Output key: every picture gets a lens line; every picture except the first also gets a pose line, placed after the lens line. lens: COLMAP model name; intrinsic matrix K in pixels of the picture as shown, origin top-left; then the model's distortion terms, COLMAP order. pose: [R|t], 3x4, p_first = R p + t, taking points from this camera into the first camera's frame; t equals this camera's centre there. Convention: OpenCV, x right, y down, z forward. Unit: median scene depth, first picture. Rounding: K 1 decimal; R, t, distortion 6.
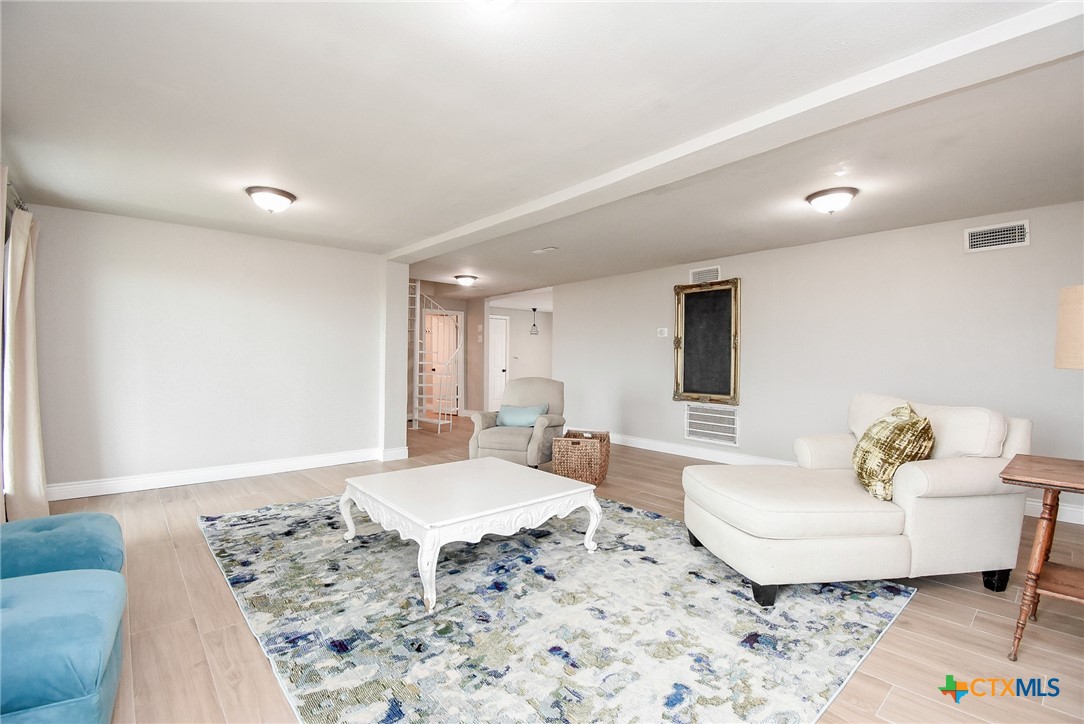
lens RADIAL K [[483.0, 0, 542.0], [0, 483.0, 362.0], [0, 0, 1]] dist [0.025914, -0.000274]
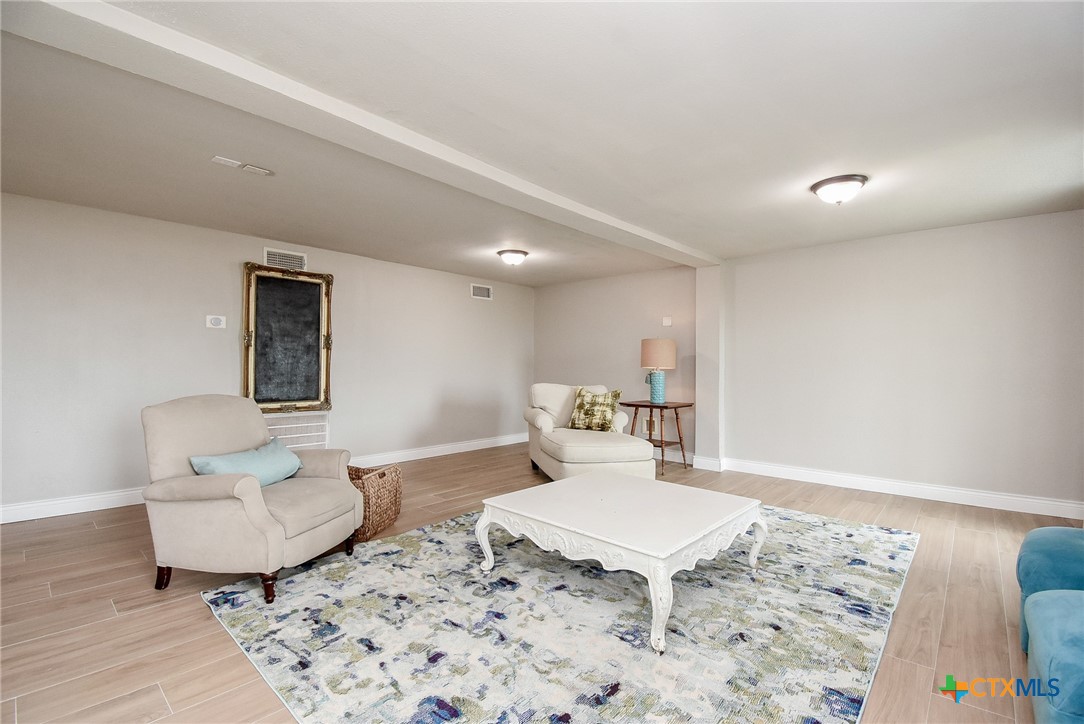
lens RADIAL K [[483.3, 0, 538.9], [0, 483.3, 358.9], [0, 0, 1]] dist [0.000449, -0.001077]
pose [[-0.116185, 0.002570, 0.993224, -0.857060], [-0.001203, 0.999996, -0.002728, -0.010203], [-0.993227, -0.001512, -0.116181, 1.049044]]
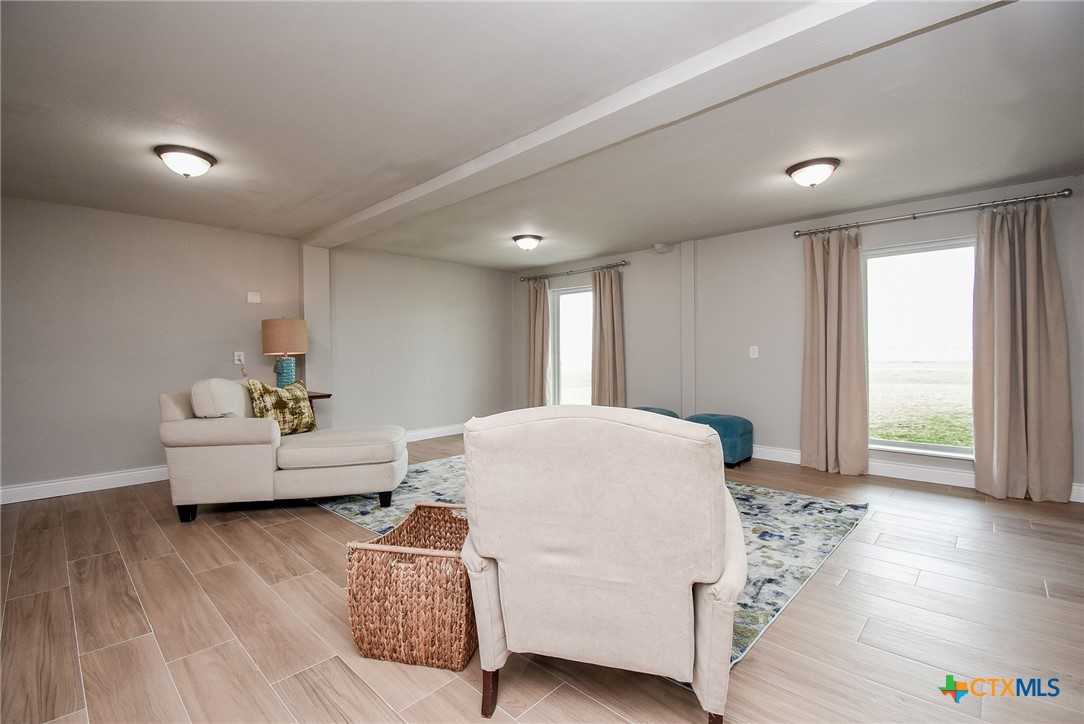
lens RADIAL K [[483.3, 0, 538.9], [0, 483.3, 358.9], [0, 0, 1]] dist [0.000449, -0.001077]
pose [[-0.995564, 0.002031, -0.094070, 0.053884], [-0.000332, 0.999685, 0.025104, -0.003747], [0.094091, 0.025024, -0.995249, 1.851097]]
